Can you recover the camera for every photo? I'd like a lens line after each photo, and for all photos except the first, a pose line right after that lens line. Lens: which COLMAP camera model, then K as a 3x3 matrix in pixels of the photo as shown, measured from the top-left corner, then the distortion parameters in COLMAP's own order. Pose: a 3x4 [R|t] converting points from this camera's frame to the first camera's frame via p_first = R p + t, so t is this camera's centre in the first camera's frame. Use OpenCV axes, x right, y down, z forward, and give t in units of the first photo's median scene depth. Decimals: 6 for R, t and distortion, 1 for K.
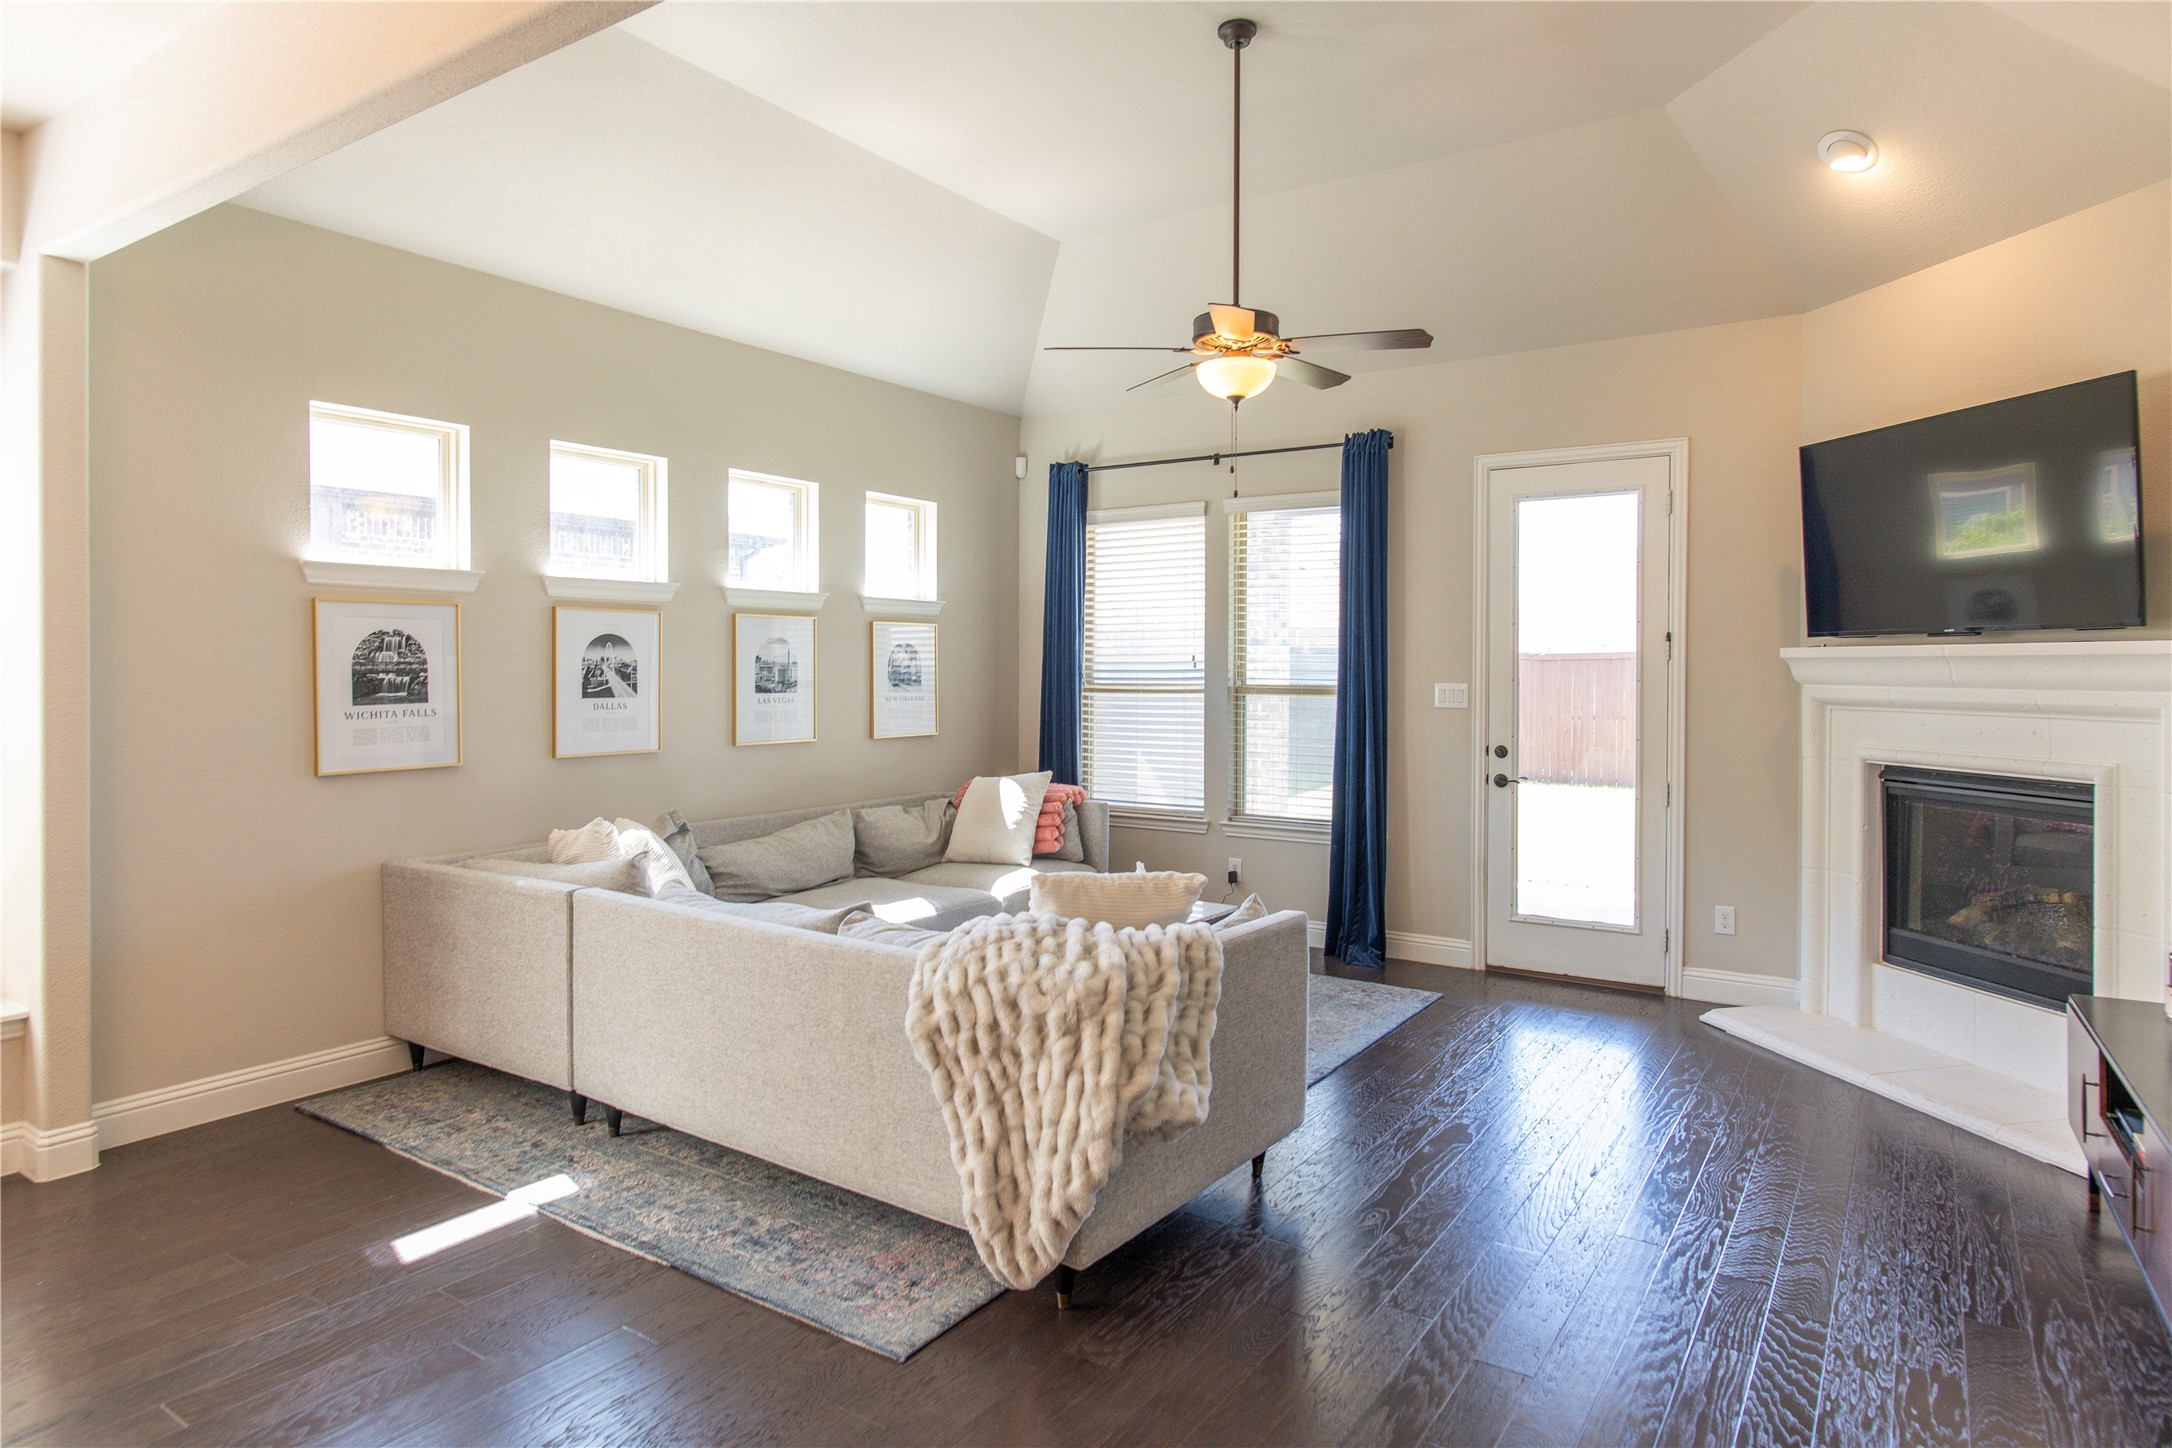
lens RADIAL K [[1265.2, 0, 1097.8], [0, 1265.2, 682.9], [0, 0, 1]] dist [-0.006134, 0.002072]
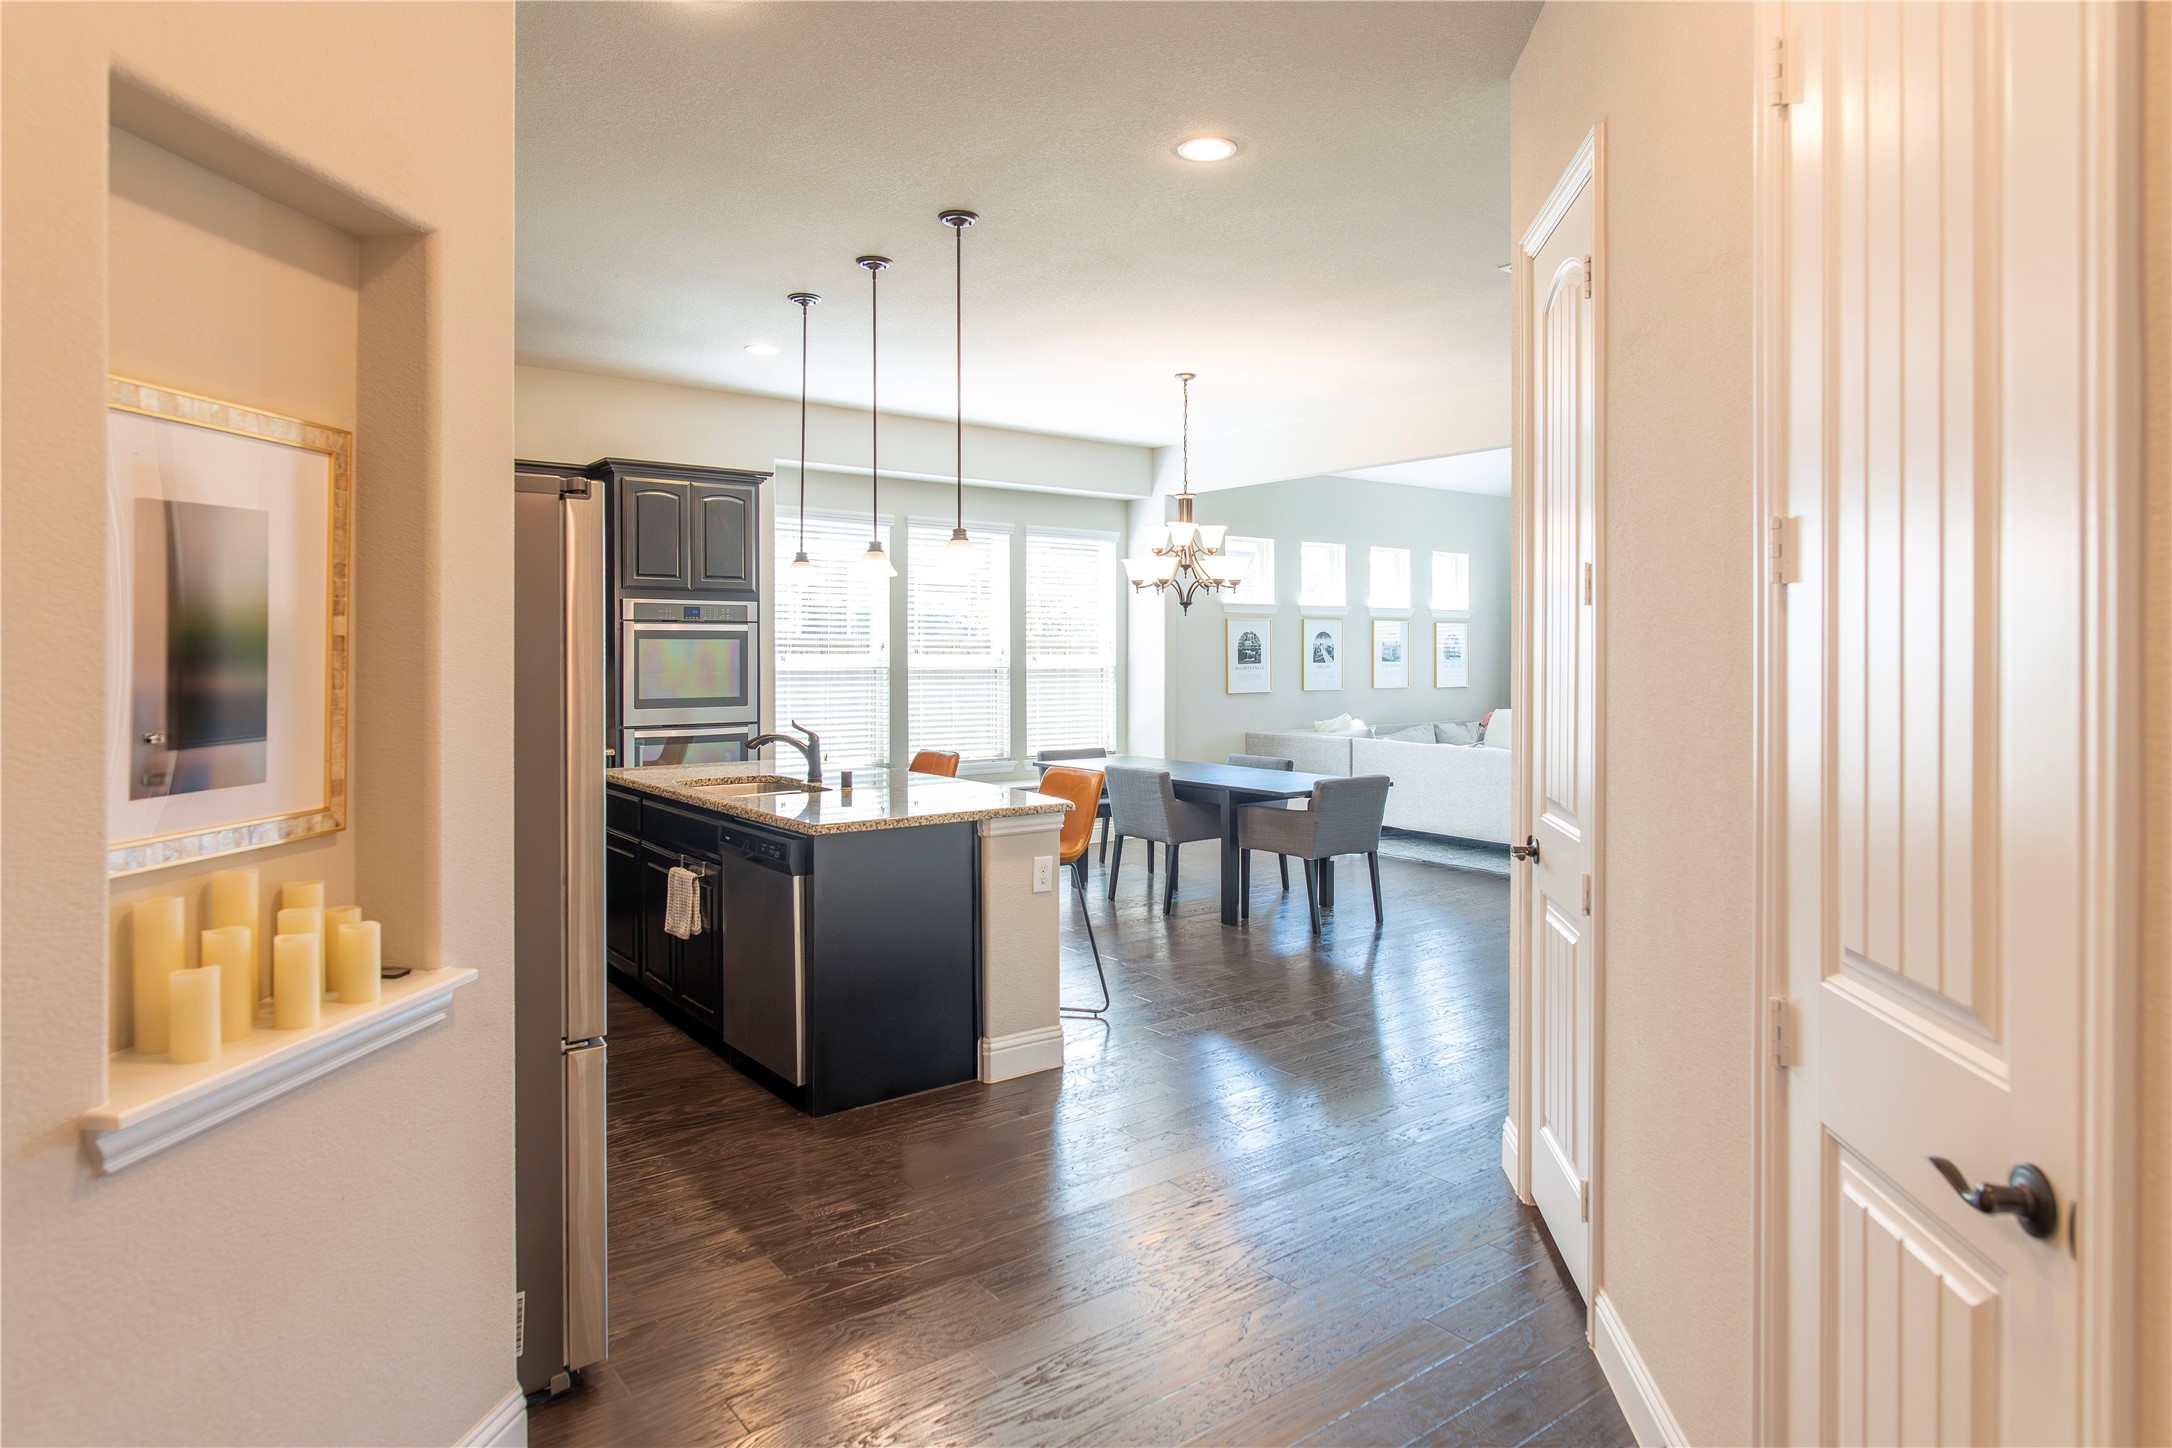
lens RADIAL K [[1265.2, 0, 1089.3], [0, 1265.2, 634.0], [0, 0, 1]] dist [-0.006134, 0.002072]
pose [[0.946235, -0.005573, -0.323433, -0.082793], [-0.003178, 0.999643, -0.026522, 0.022623], [0.323466, 0.026124, 0.945879, -1.182918]]
